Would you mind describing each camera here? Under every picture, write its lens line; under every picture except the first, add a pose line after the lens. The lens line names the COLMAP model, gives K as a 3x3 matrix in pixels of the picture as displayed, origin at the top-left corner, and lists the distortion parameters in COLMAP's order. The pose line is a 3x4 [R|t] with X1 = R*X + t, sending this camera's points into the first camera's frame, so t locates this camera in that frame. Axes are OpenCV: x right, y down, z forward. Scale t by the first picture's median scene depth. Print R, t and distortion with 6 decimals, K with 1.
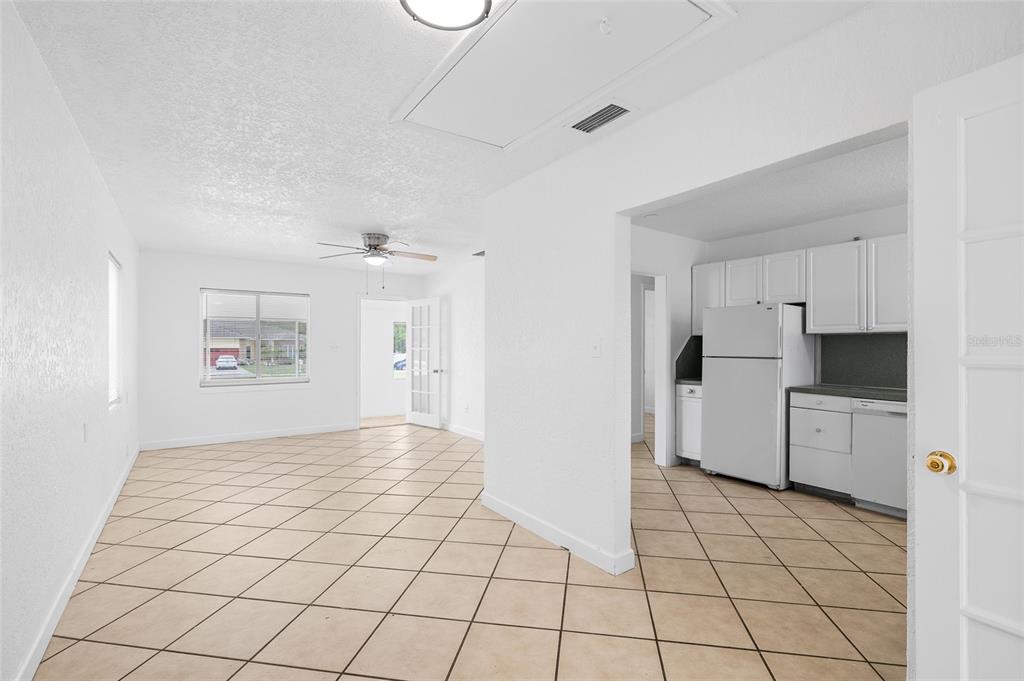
lens RADIAL K [[467.4, 0, 509.8], [0, 467.4, 345.2], [0, 0, 1]] dist [0.000311, 0.000282]
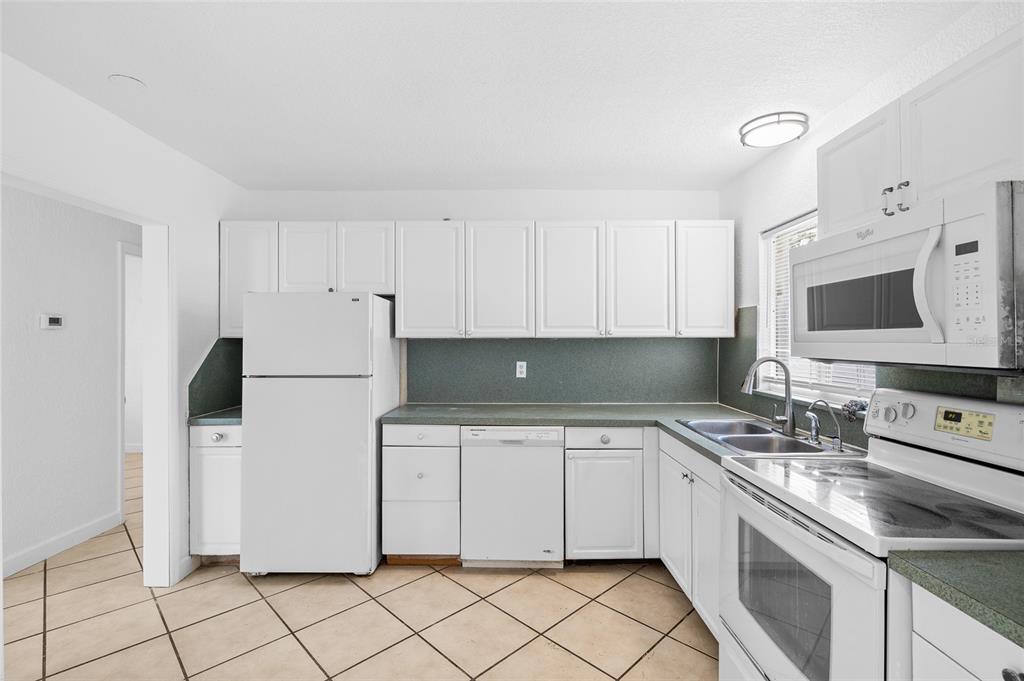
lens RADIAL K [[463.1, 0, 509.9], [0, 463.1, 337.6], [0, 0, 1]] dist [-0.000777, 0.000021]
pose [[0.576572, -0.001279, 0.817045, 0.138086], [0.001900, 0.999998, 0.000225, -0.023243], [-0.817044, 0.001423, 0.576573, 0.407975]]
